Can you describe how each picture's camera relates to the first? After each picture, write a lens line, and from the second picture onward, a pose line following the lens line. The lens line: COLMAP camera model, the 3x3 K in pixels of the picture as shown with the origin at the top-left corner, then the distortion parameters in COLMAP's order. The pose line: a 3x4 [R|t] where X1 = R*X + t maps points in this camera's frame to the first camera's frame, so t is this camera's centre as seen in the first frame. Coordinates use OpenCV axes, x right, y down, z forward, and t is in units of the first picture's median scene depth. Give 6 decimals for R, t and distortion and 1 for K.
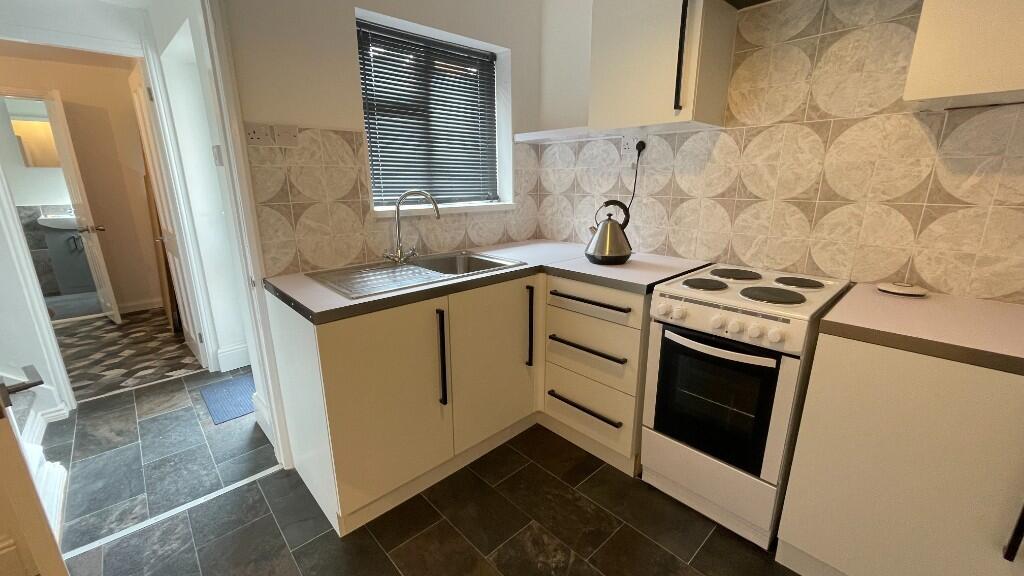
lens RADIAL K [[412.6, 0, 504.0], [0, 412.6, 290.9], [0, 0, 1]] dist [-0.004325, 0.001682]
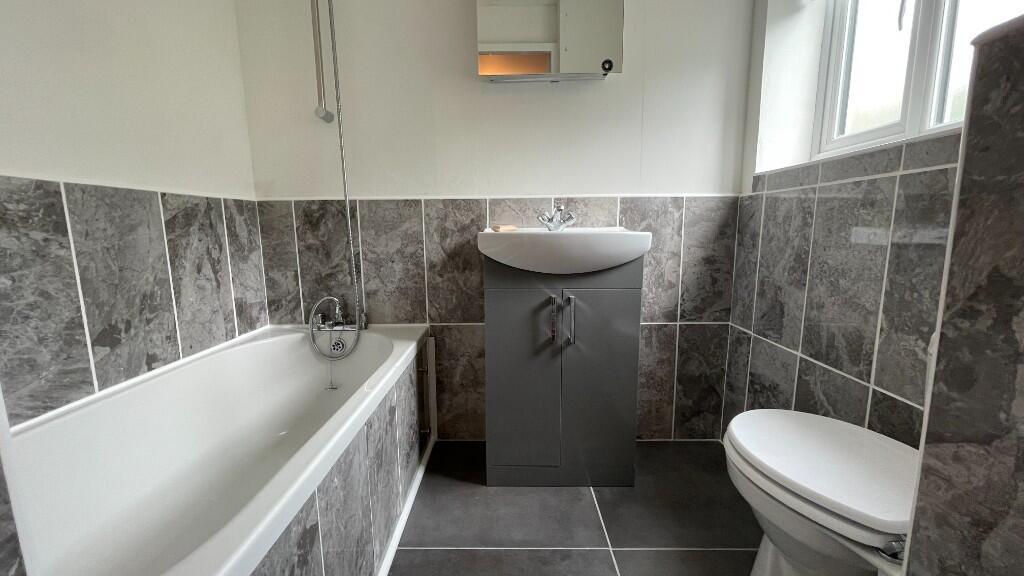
lens RADIAL K [[412.6, 0, 507.8], [0, 412.6, 288.1], [0, 0, 1]] dist [-0.004325, 0.001682]
pose [[0.732090, 0.097958, -0.674127, -2.177943], [-0.171287, 0.984283, -0.042987, -0.303926], [0.659321, 0.146939, 0.737363, 1.906976]]
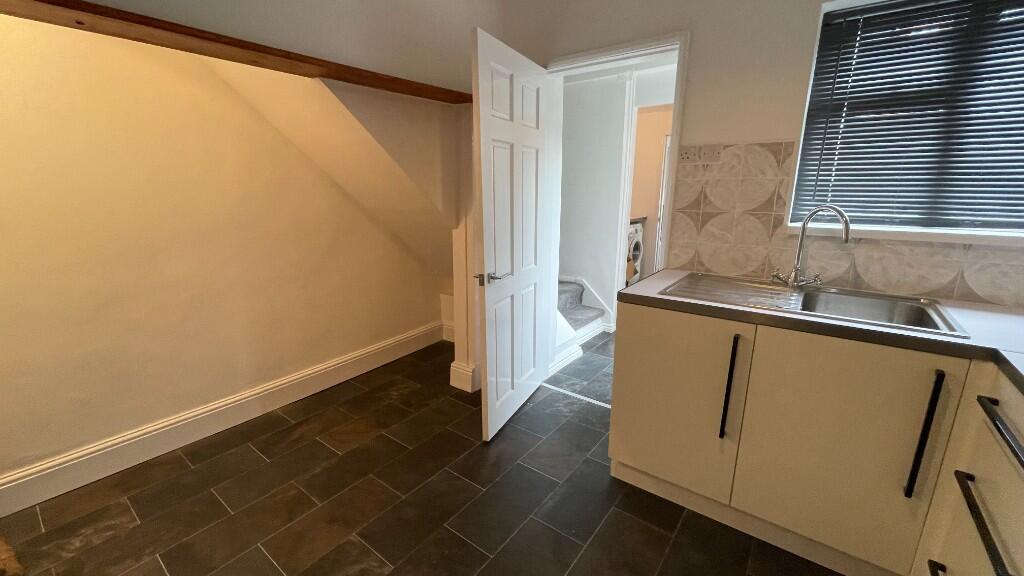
lens RADIAL K [[412.6, 0, 512.7], [0, 412.6, 289.8], [0, 0, 1]] dist [-0.004325, 0.001682]
pose [[0.181335, 0.237884, -0.954216, 0.496584], [-0.258765, 0.947652, 0.187073, -0.075324], [0.948767, 0.212995, 0.233398, 0.245755]]
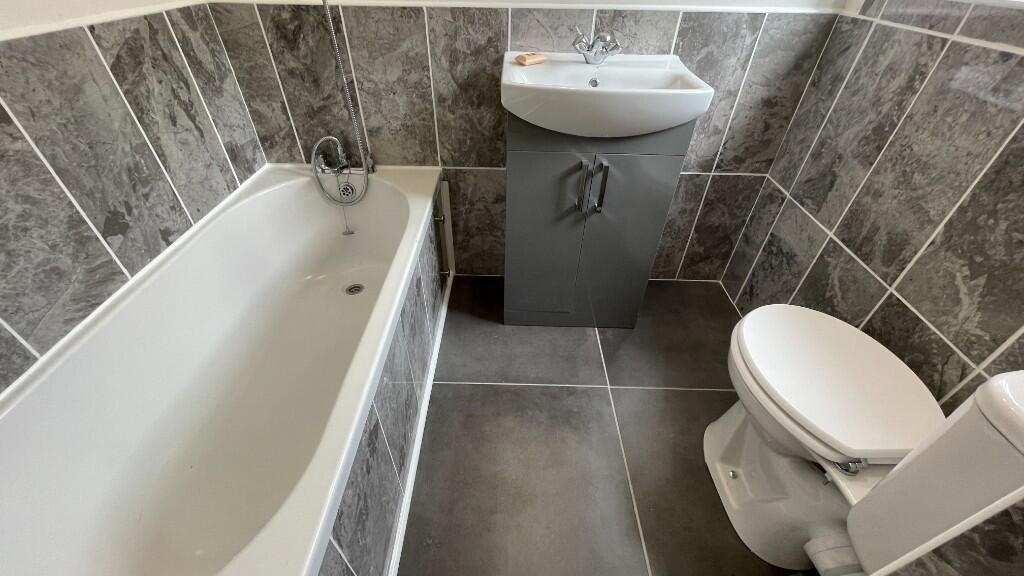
lens RADIAL K [[412.6, 0, 507.5], [0, 412.6, 290.1], [0, 0, 1]] dist [-0.004325, 0.001682]
pose [[0.724626, 0.453020, -0.519317, -2.265832], [-0.194944, 0.857539, 0.476050, -0.443955], [0.660995, -0.243720, 0.709708, 1.908940]]
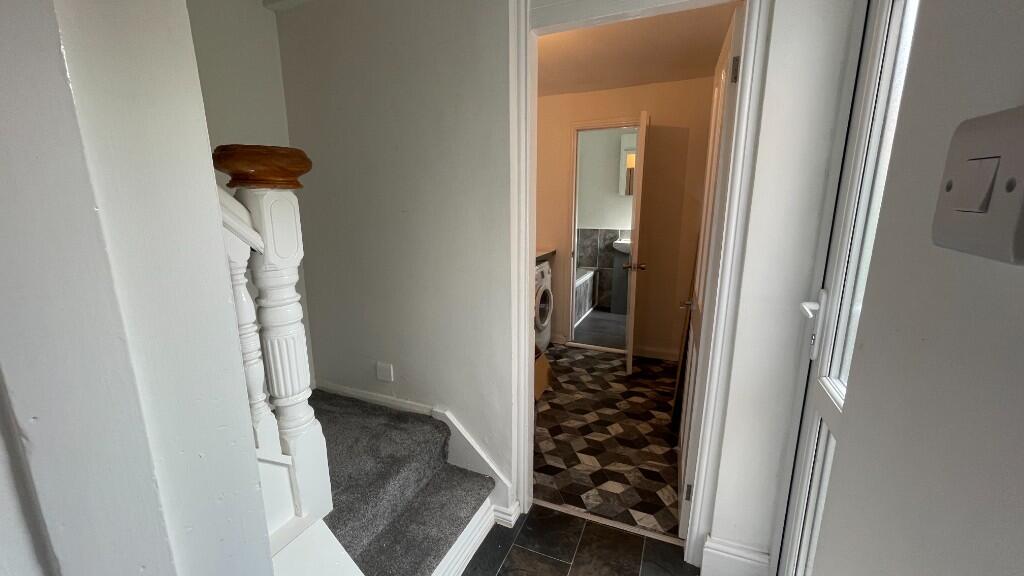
lens RADIAL K [[412.6, 0, 511.4], [0, 412.6, 288.4], [0, 0, 1]] dist [-0.004325, 0.001682]
pose [[0.404679, 0.198998, -0.892544, -0.570049], [-0.244470, 0.964053, 0.104099, -0.249730], [0.881175, 0.176073, 0.438781, 0.716038]]
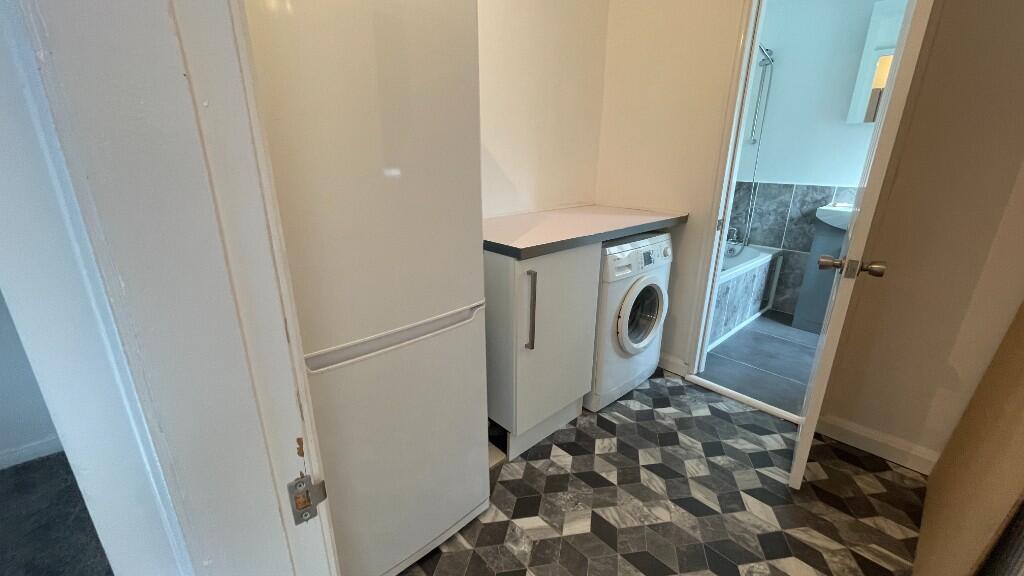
lens RADIAL K [[412.6, 0, 514.1], [0, 412.6, 290.7], [0, 0, 1]] dist [-0.004325, 0.001682]
pose [[0.004125, 0.321139, -0.947023, -1.189788], [-0.271769, 0.911746, 0.307993, -0.304803], [0.962354, 0.256101, 0.091037, 1.257405]]
